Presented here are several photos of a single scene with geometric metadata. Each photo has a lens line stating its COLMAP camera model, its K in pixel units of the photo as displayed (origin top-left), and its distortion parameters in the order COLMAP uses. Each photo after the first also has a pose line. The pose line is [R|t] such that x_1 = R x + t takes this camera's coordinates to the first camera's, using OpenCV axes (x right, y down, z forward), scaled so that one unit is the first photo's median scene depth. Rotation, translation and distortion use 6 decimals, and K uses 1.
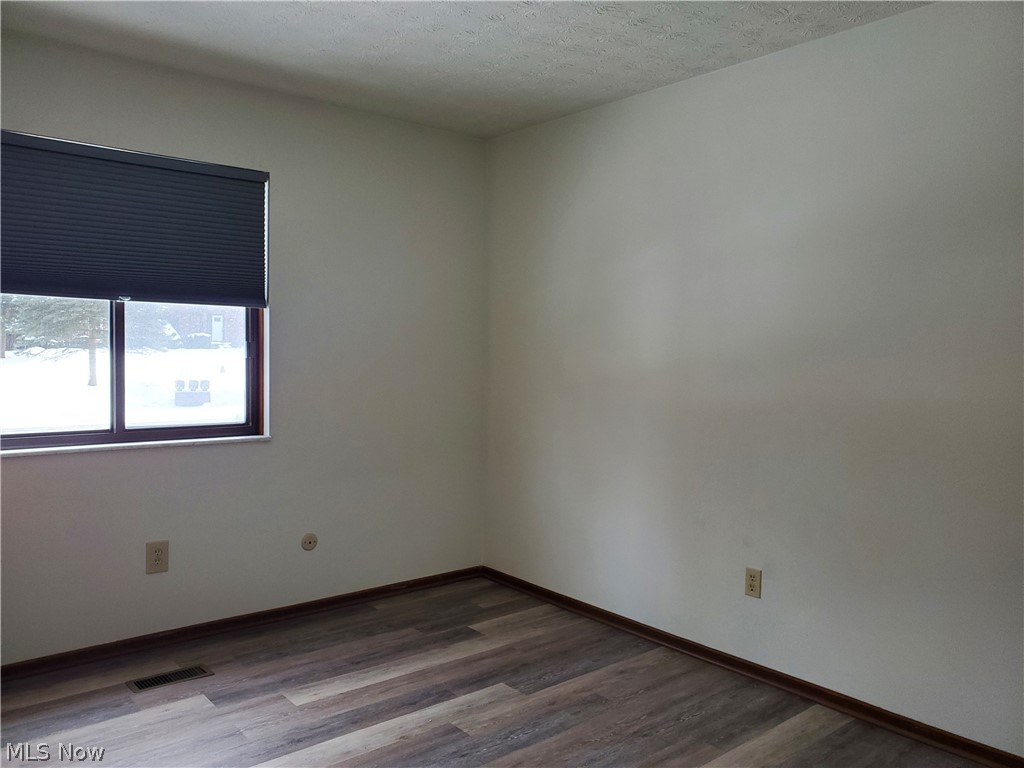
lens RADIAL K [[799.9, 0, 512.0], [0, 799.9, 384.0], [0, 0, 1]] dist [0.000240, 0.008551]
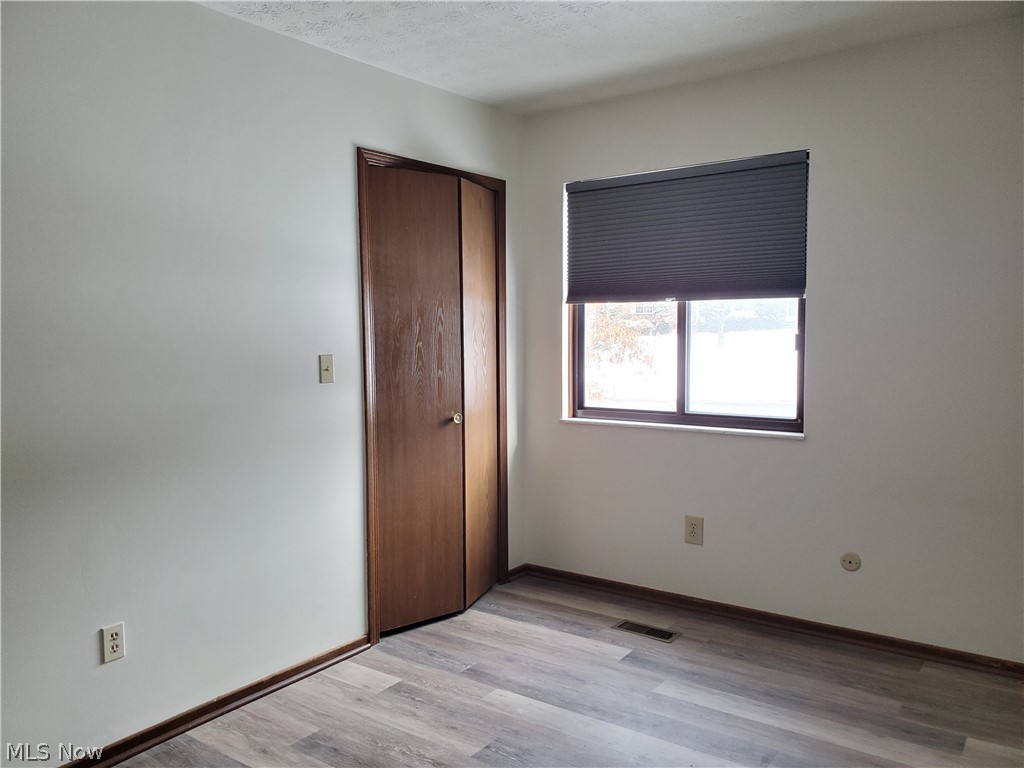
lens RADIAL K [[799.9, 0, 512.0], [0, 799.9, 384.0], [0, 0, 1]] dist [0.000240, 0.008551]
pose [[0.232012, 0.046746, -0.971589, 0.569140], [-0.026010, 0.998786, 0.041844, -0.026679], [0.972365, 0.015563, 0.232946, 0.489228]]
